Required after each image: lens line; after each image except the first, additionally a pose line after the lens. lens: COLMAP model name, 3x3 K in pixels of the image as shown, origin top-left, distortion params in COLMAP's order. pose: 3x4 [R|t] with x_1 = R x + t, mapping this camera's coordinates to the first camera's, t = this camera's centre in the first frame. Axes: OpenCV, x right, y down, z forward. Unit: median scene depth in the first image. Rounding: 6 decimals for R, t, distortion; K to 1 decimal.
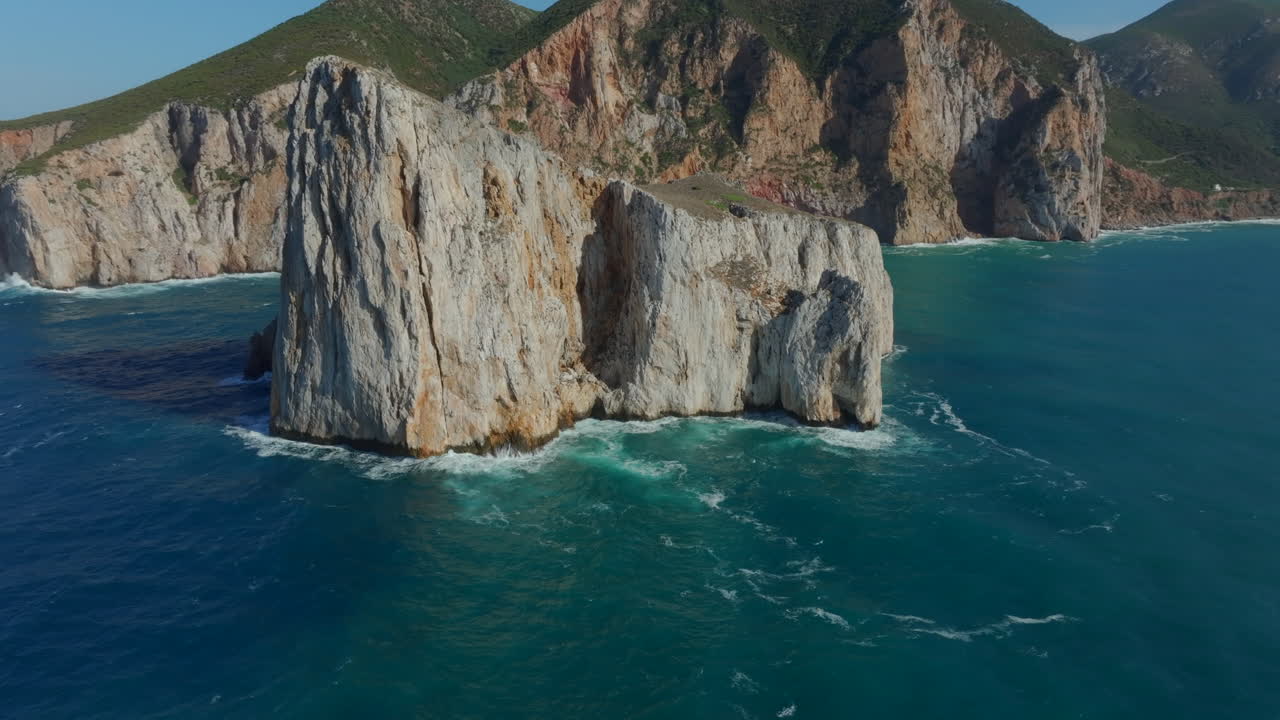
lens RADIAL K [[895.8, 0, 640.0], [0, 895.8, 360.0], [0, 0, 1]] dist [0.004160, 0.008286]
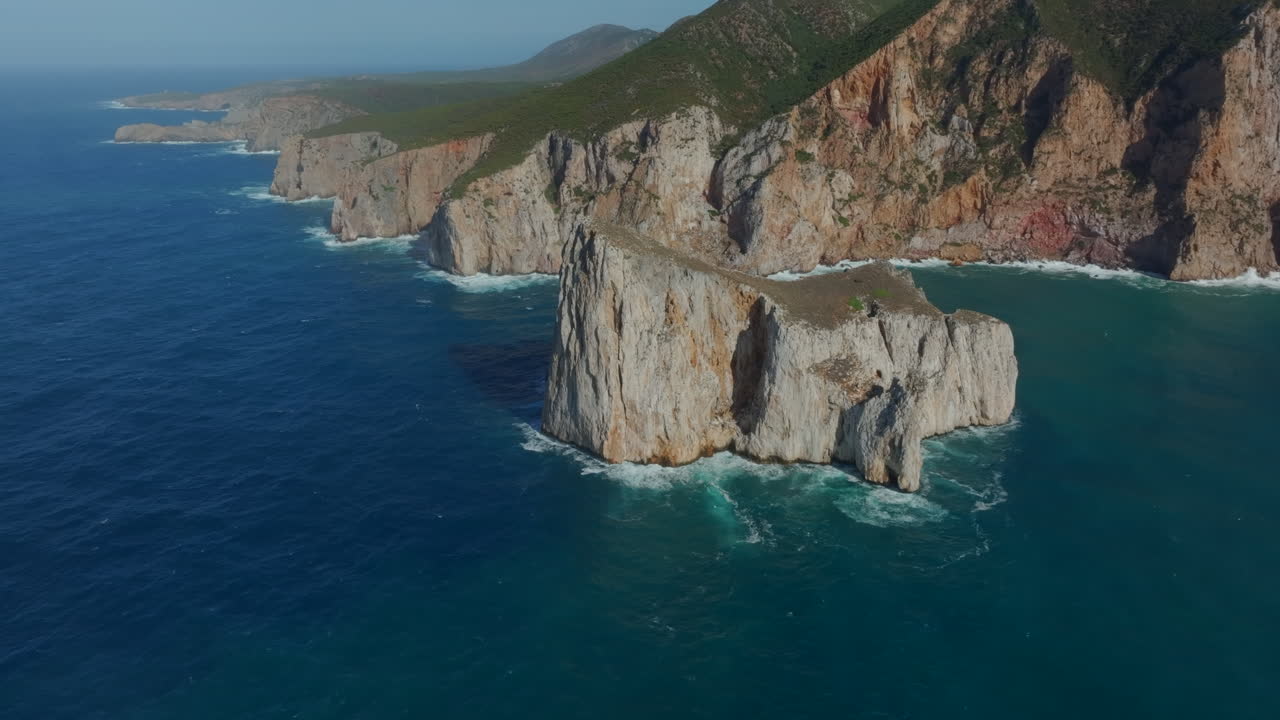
lens RADIAL K [[895.8, 0, 640.0], [0, 895.8, 360.0], [0, 0, 1]] dist [0.004160, 0.008286]
pose [[0.910715, 0.130650, -0.391828, 0.194513], [-0.095335, 0.989530, 0.108363, -0.120434], [0.401883, -0.061333, 0.913635, -0.225483]]
